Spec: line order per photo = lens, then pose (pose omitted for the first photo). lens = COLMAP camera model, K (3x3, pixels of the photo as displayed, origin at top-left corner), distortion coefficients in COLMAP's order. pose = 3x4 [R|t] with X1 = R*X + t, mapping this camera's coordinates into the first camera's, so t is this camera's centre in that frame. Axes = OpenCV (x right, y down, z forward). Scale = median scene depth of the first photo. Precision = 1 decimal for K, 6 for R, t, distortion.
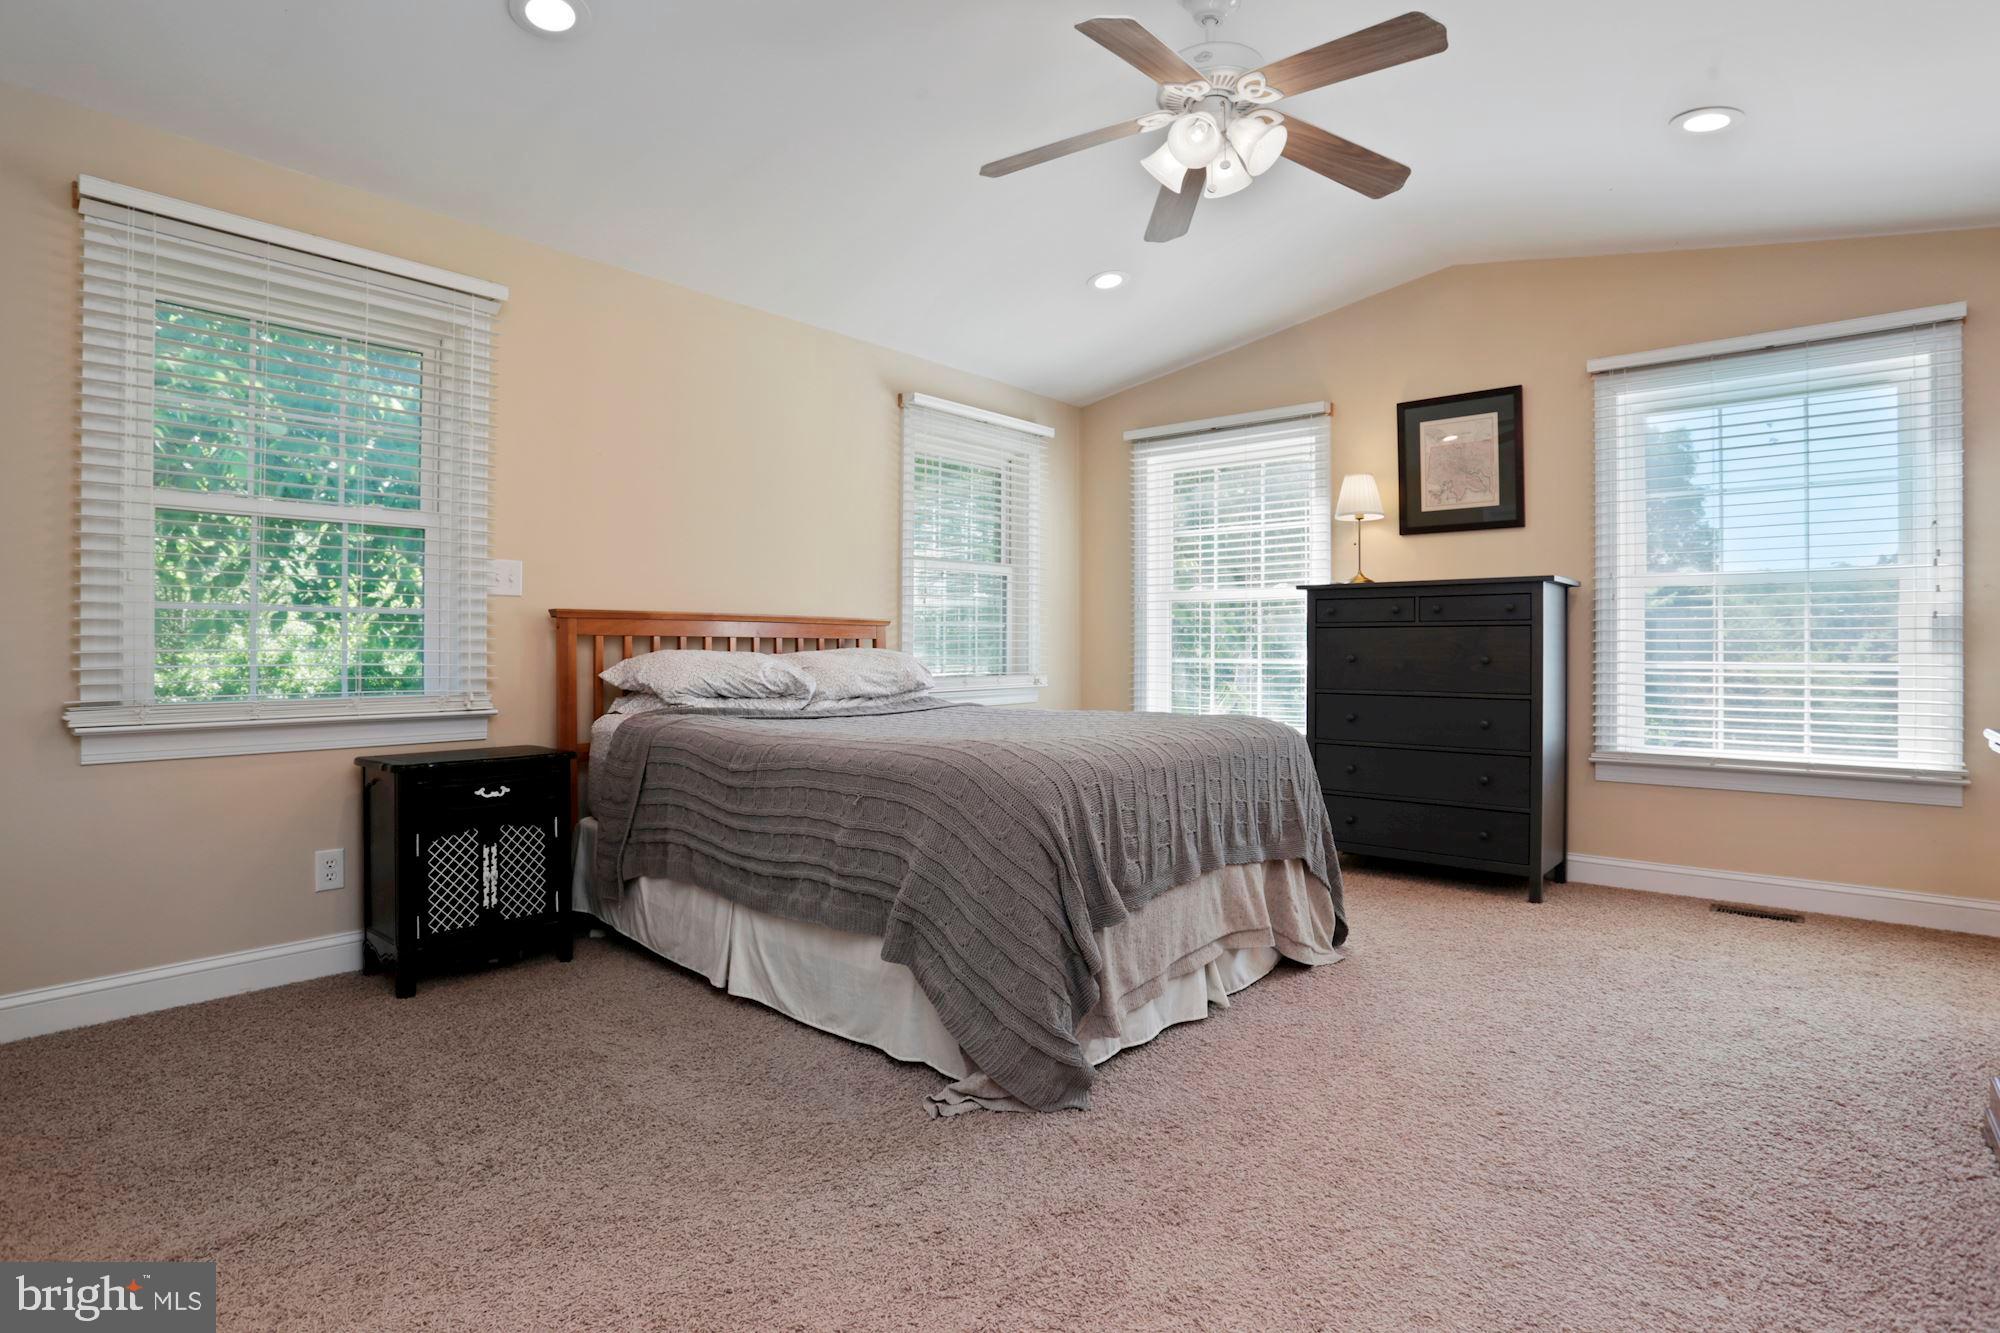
lens RADIAL K [[1059.0, 0, 1000.0], [0, 1059.0, 666.5], [0, 0, 1]] dist [0.000992, -0.000017]
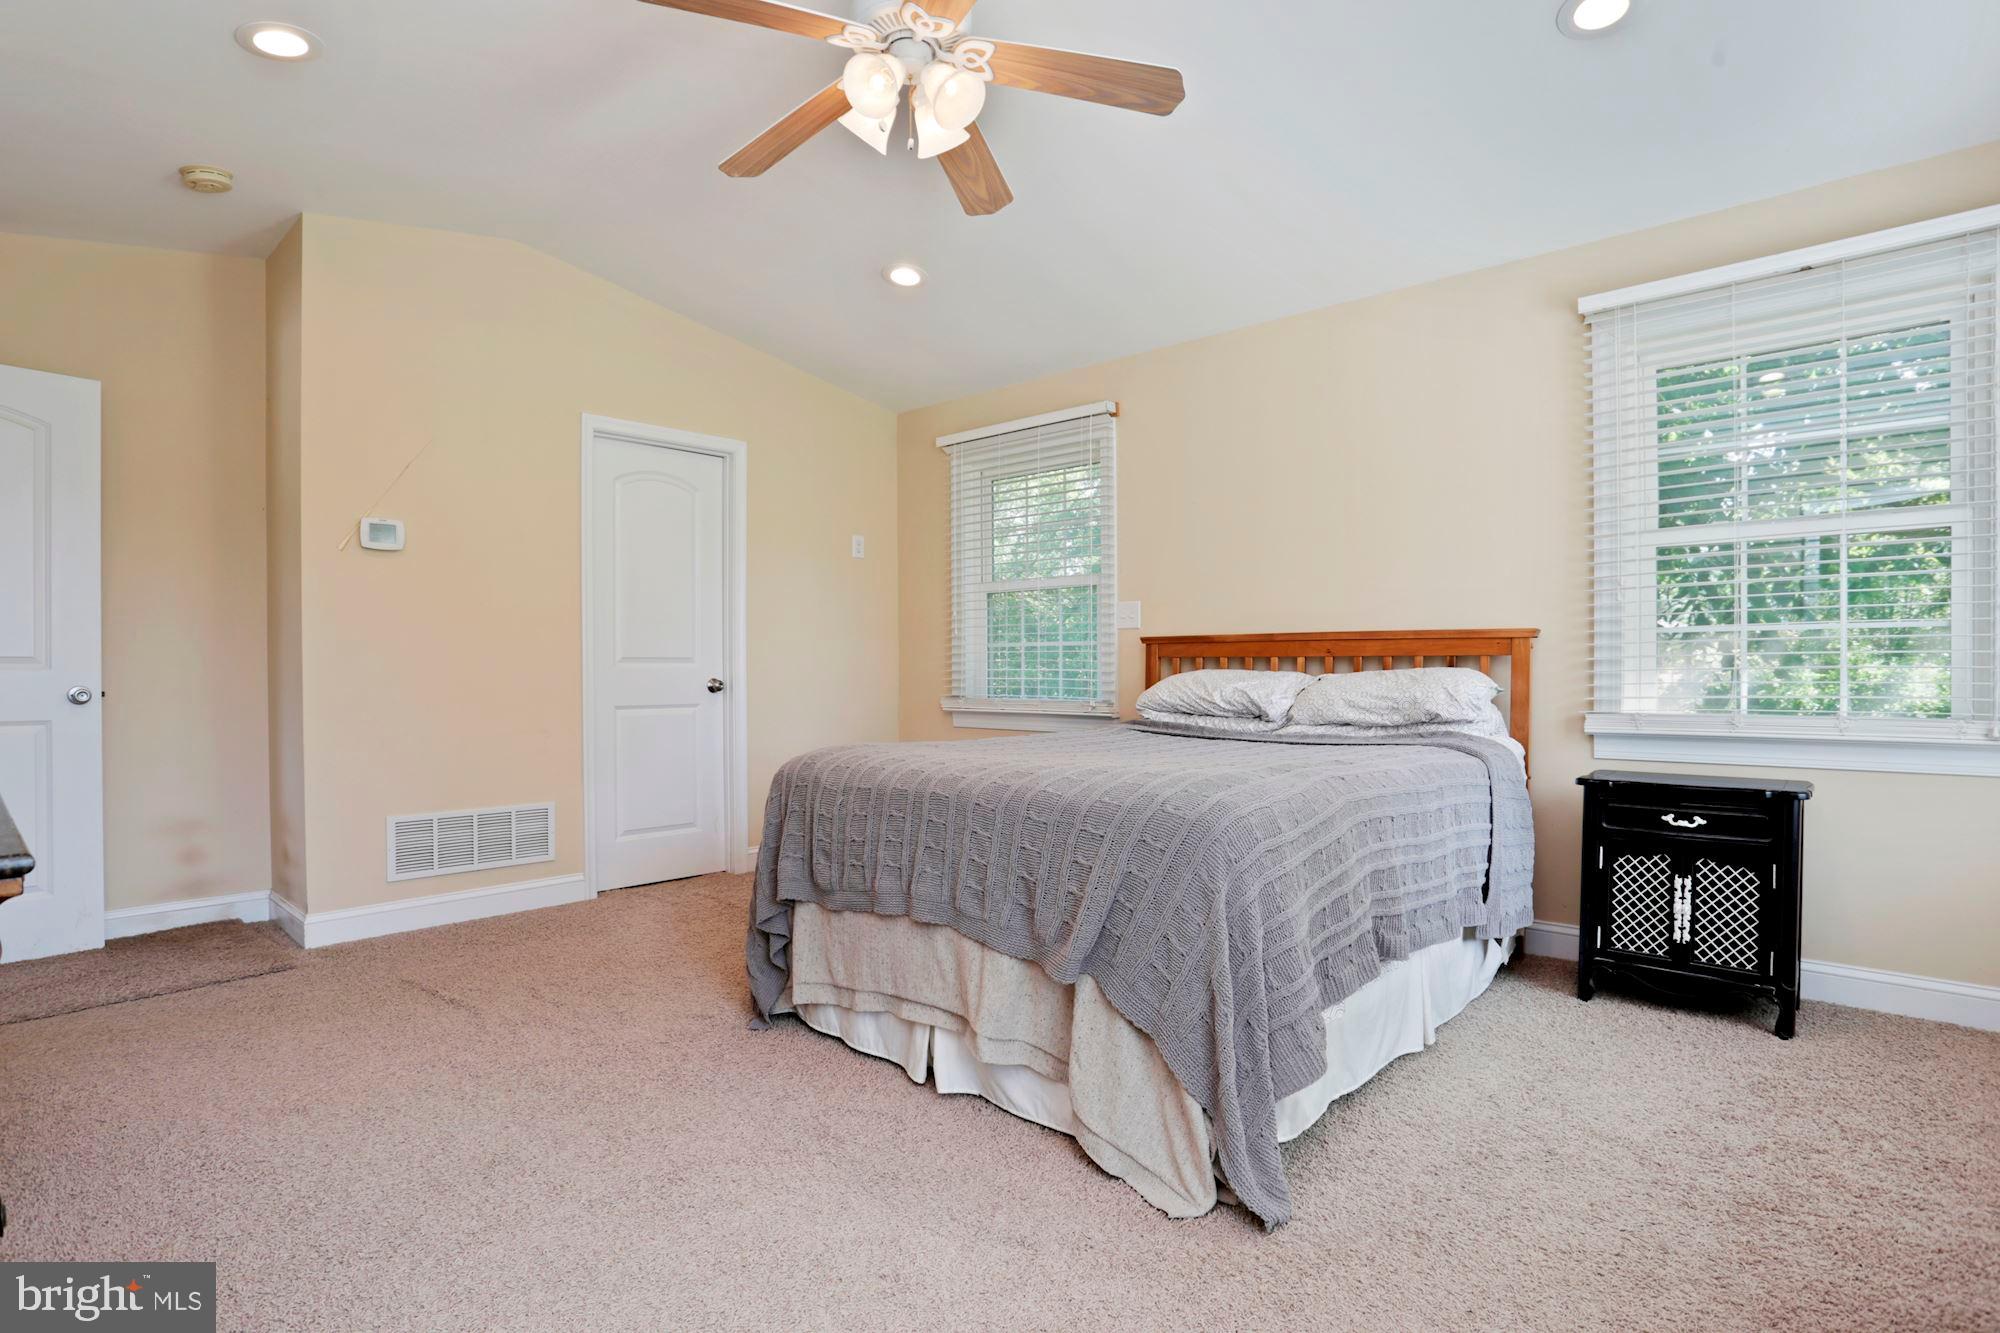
lens RADIAL K [[979.2, 0, 985.9], [0, 979.2, 668.6], [0, 0, 1]] dist [-0.078521, 0.040324]
pose [[-0.044764, -0.000997, -0.998997, 0.389574], [-0.013515, 0.999909, -0.000392, -0.007548], [0.998906, 0.013484, -0.044773, 0.419116]]
